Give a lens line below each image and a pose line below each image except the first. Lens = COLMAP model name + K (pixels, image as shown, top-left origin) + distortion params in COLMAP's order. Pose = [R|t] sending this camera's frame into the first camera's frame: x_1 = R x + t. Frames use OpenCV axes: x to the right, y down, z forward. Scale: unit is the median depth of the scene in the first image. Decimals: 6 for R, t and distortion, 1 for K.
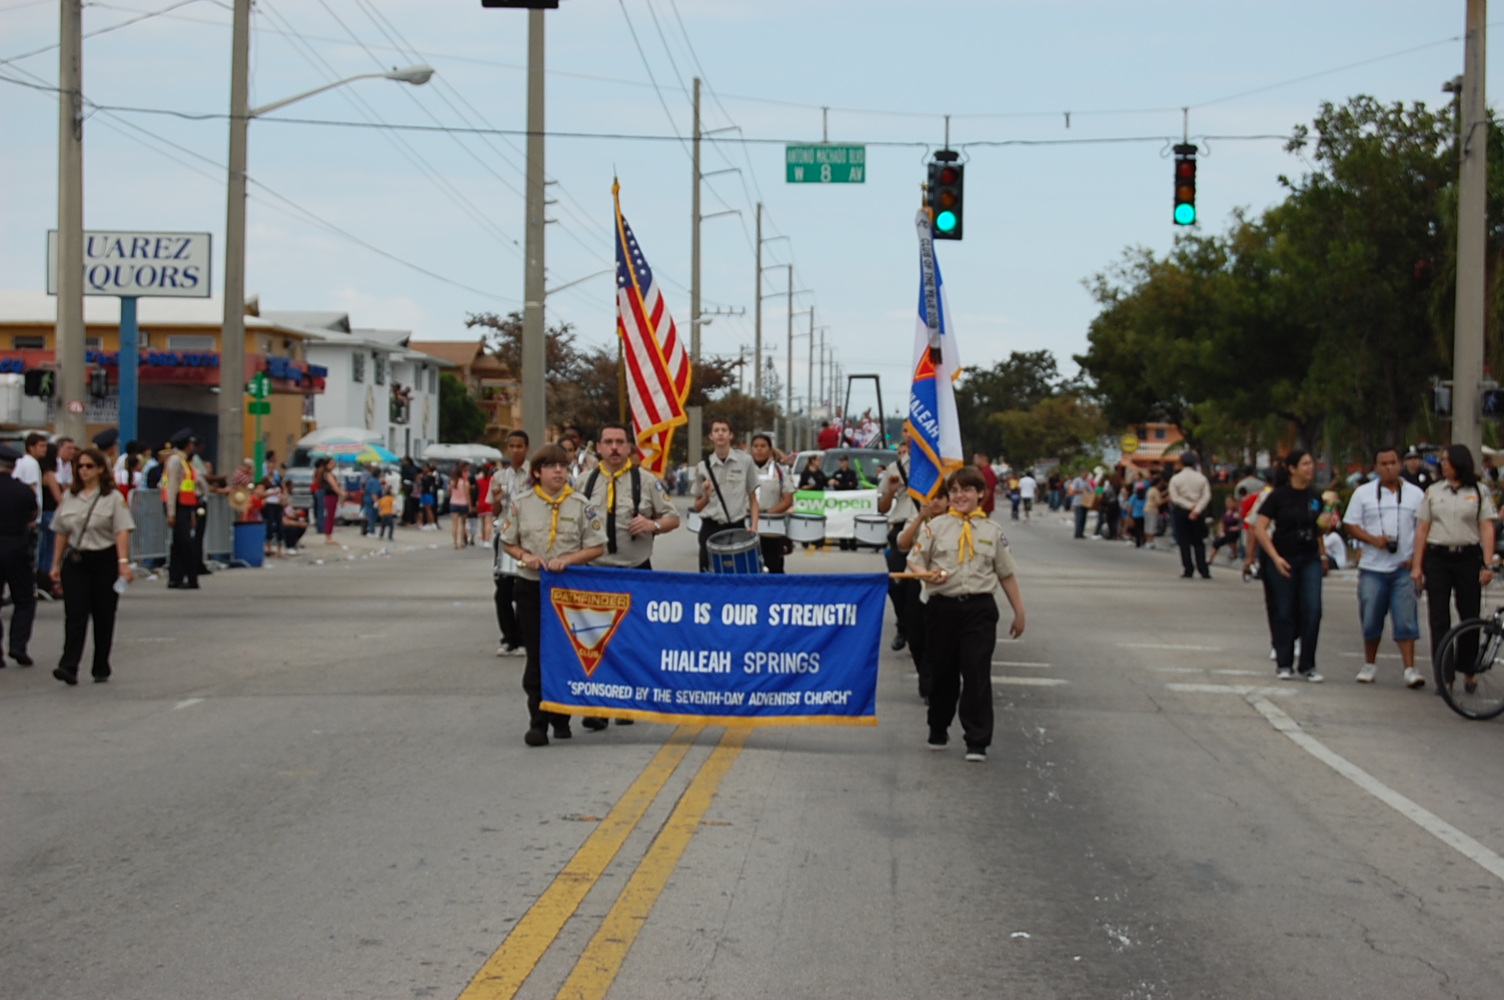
lens RADIAL K [[3366.8, 0, 781.9], [0, 3366.8, 543.2], [0, 0, 1]] dist [0.019490, -0.527032]
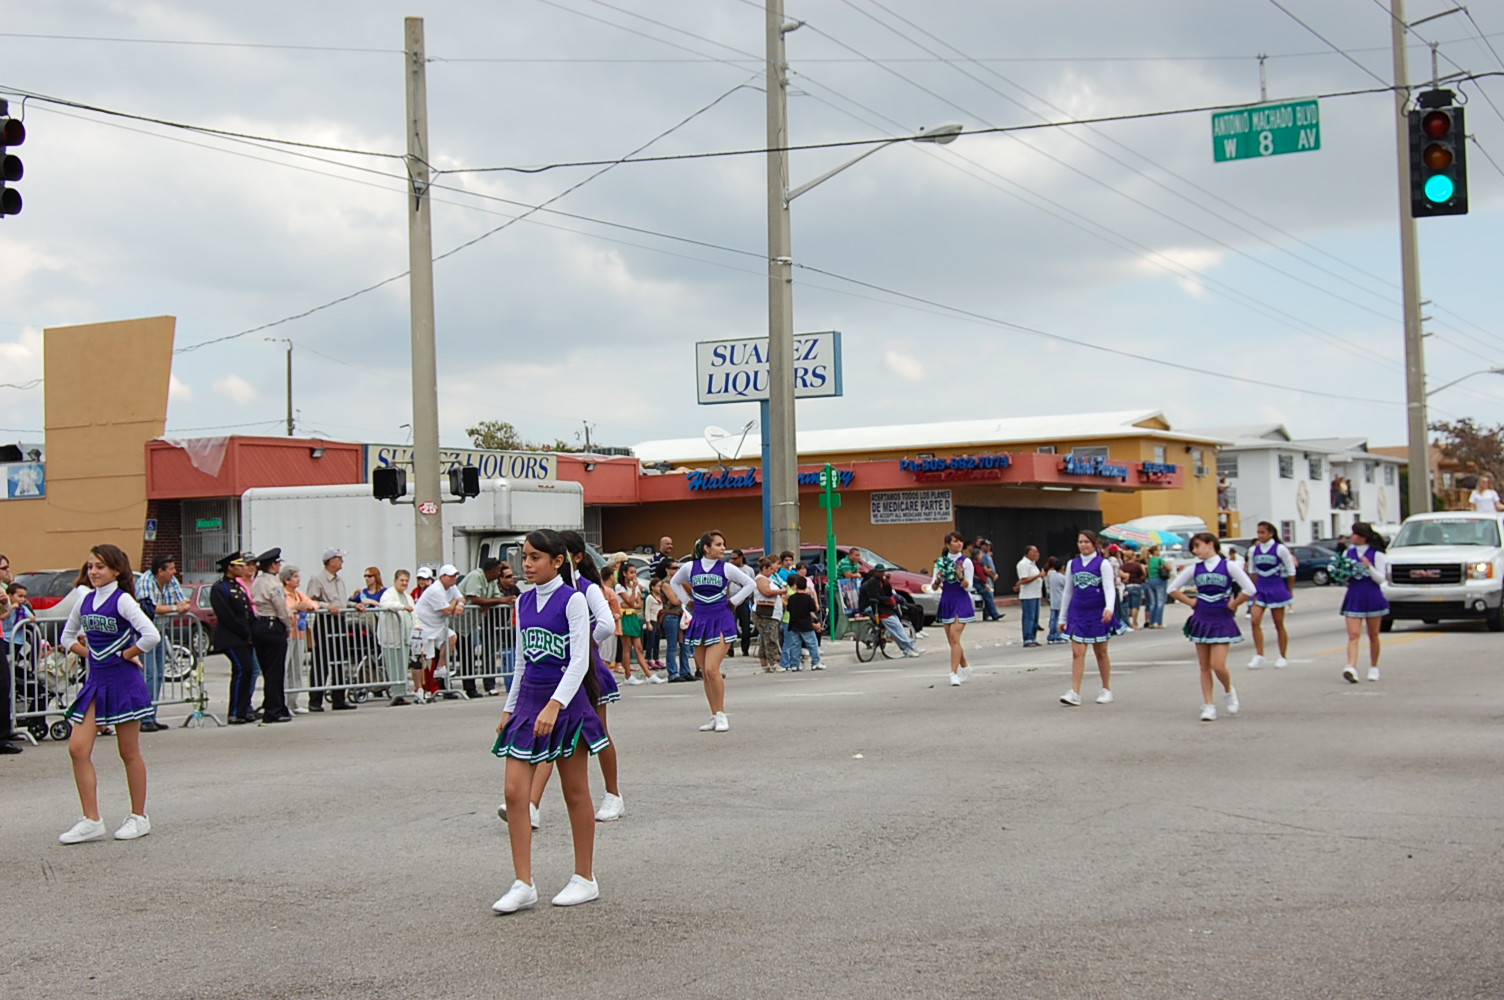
lens RADIAL K [[2046.8, 0, 771.8], [0, 2046.8, 502.7], [0, 0, 1]] dist [-0.054931, 0.010628]
pose [[0.886883, -0.051485, -0.459117, 0.054478], [0.030438, 0.998124, -0.053132, -0.004690], [0.460991, 0.033147, 0.886785, 0.255091]]
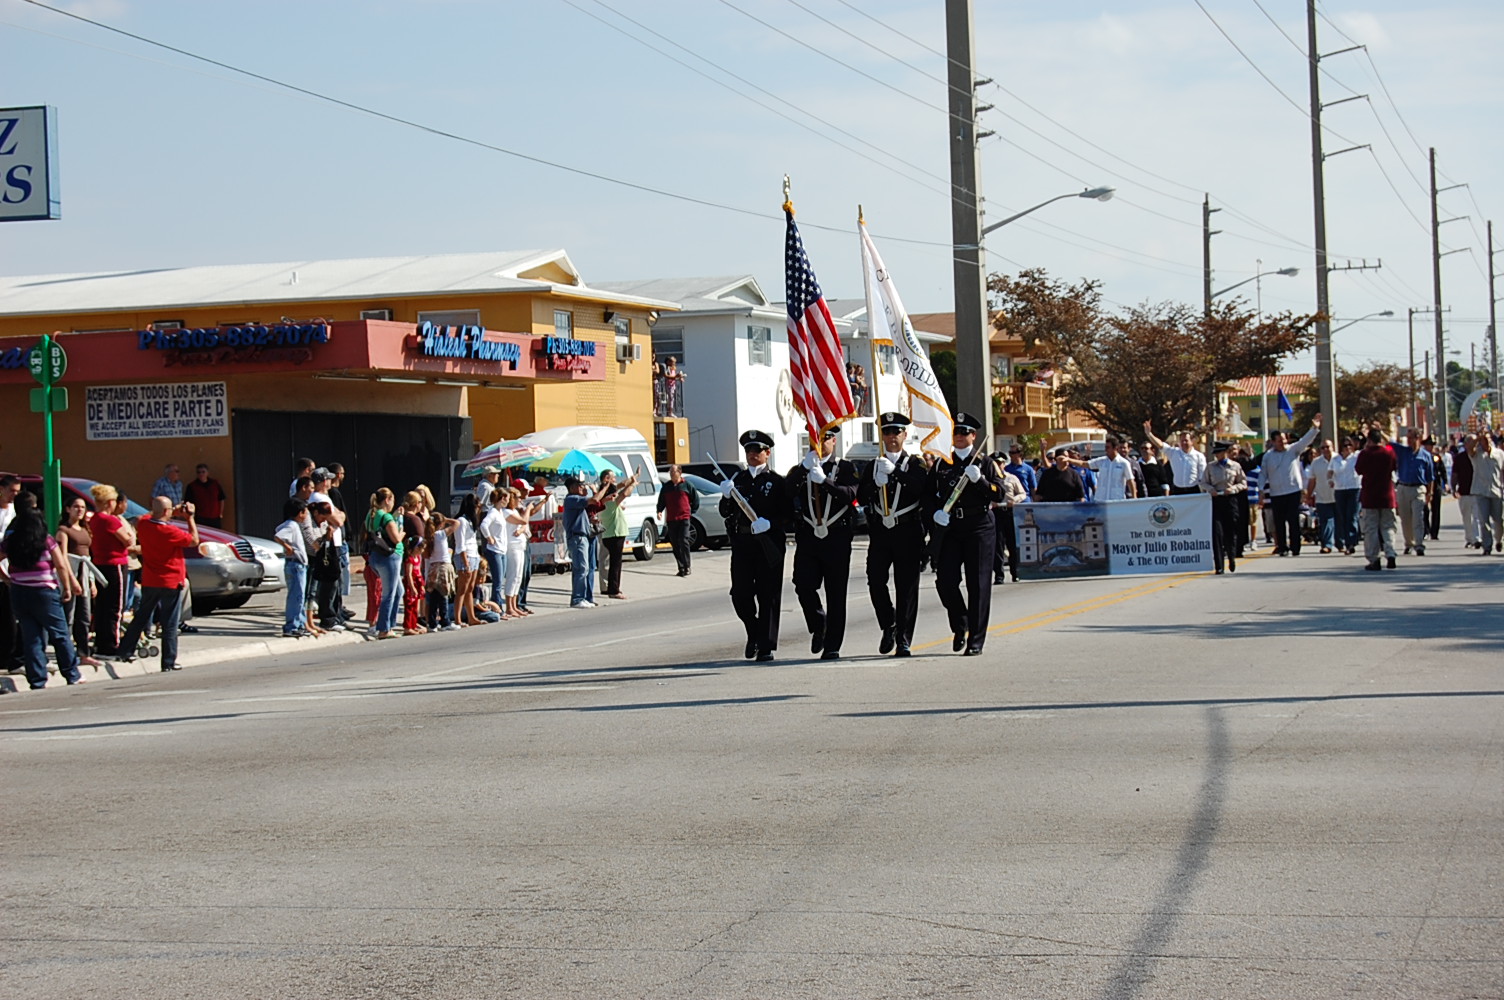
lens RADIAL K [[3426.3, 0, 752.0], [0, 3426.3, 500.0], [0, 0, 1]] dist [-0.005244, -0.238329]
pose [[0.974021, -0.044210, -0.222100, 0.045884], [0.041652, 0.999001, -0.016189, -0.005030], [0.222594, 0.006517, 0.974889, 0.255704]]
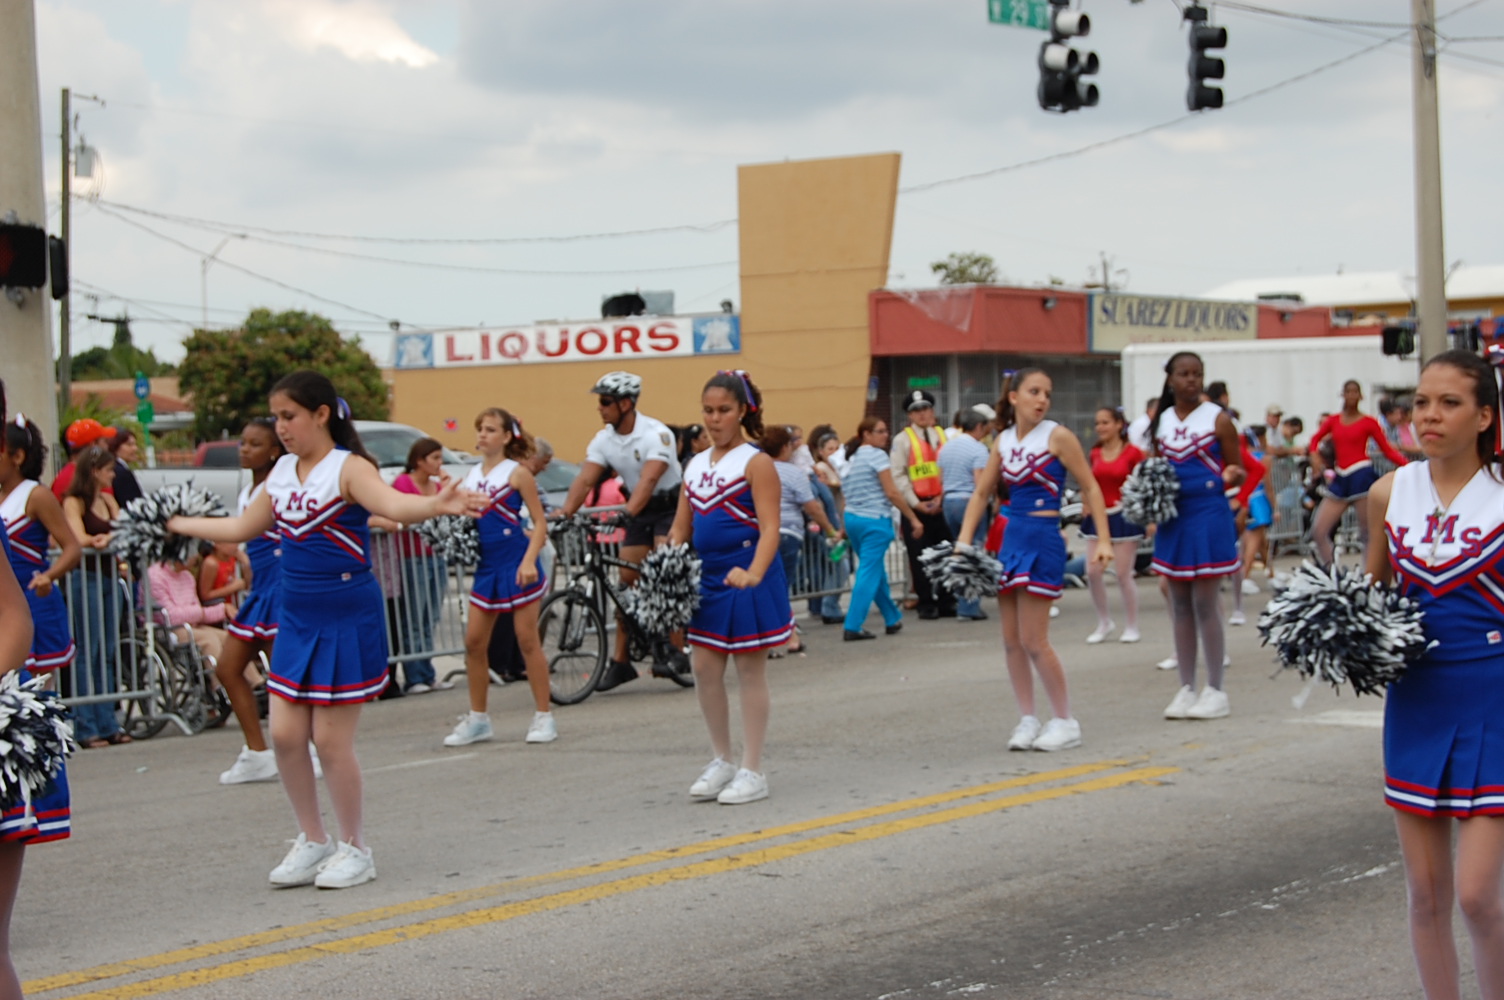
lens RADIAL K [[2983.1, 0, 752.0], [0, 2983.1, 500.0], [0, 0, 1]] dist [-0.050895, 0.314652]
pose [[0.822671, -0.023952, -0.568012, 0.045727], [0.023044, 0.999696, -0.008780, -0.000186], [0.568050, -0.005866, 0.822973, 0.098121]]
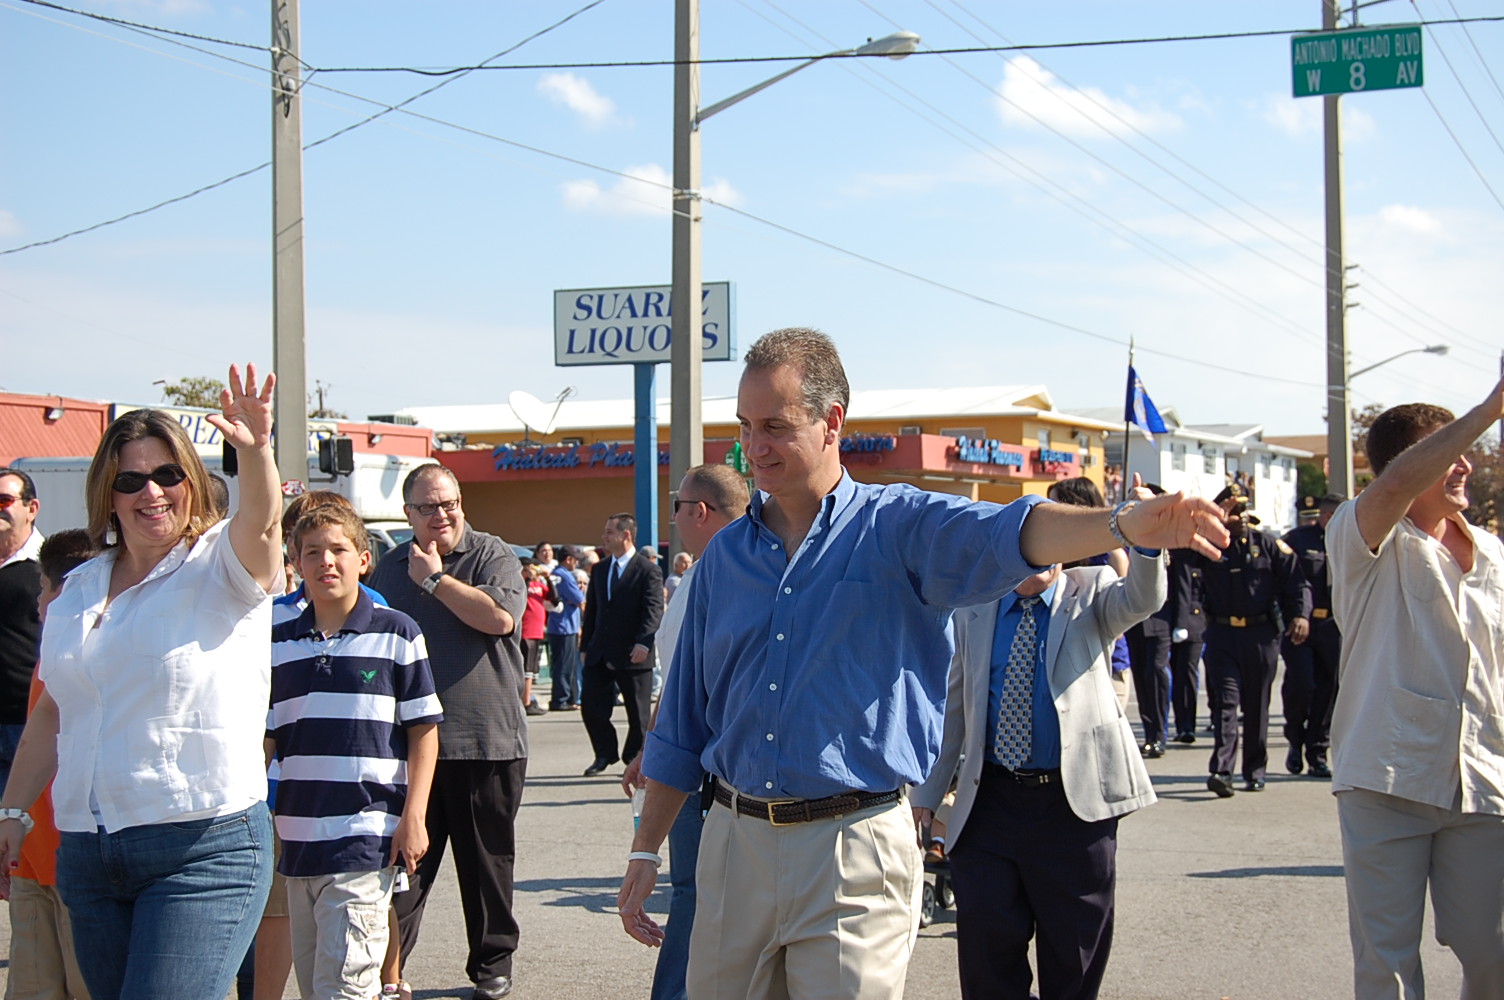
lens RADIAL K [[2495.1, 0, 765.0], [0, 2495.1, 501.1], [0, 0, 1]] dist [-0.030460, -0.023496]
pose [[0.932682, -0.029570, -0.359485, 0.034010], [0.014099, 0.998861, -0.045581, -0.005481], [0.360423, 0.037445, 0.932037, 0.246097]]
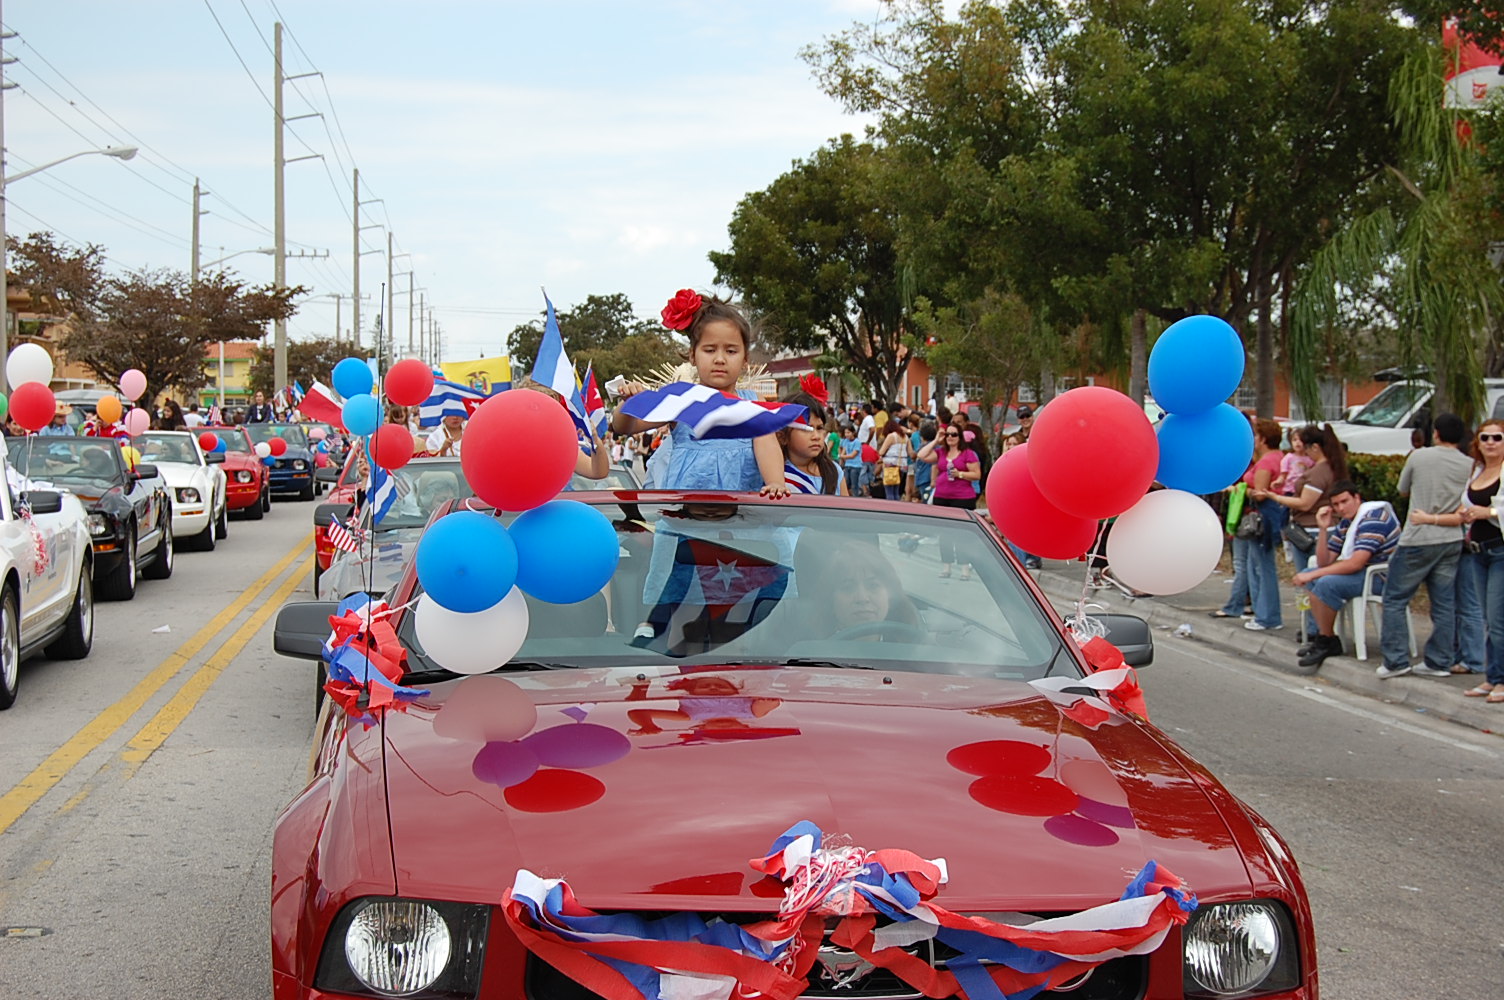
lens RADIAL K [[2580.5, 0, 752.0], [0, 2580.5, 500.0], [0, 0, 1]] dist [-0.001218, -0.059454]
pose [[0.990619, -0.010461, 0.136255, 0.017145], [0.008469, 0.999849, 0.015189, -0.009942], [-0.136394, -0.013893, 0.990557, 0.404708]]
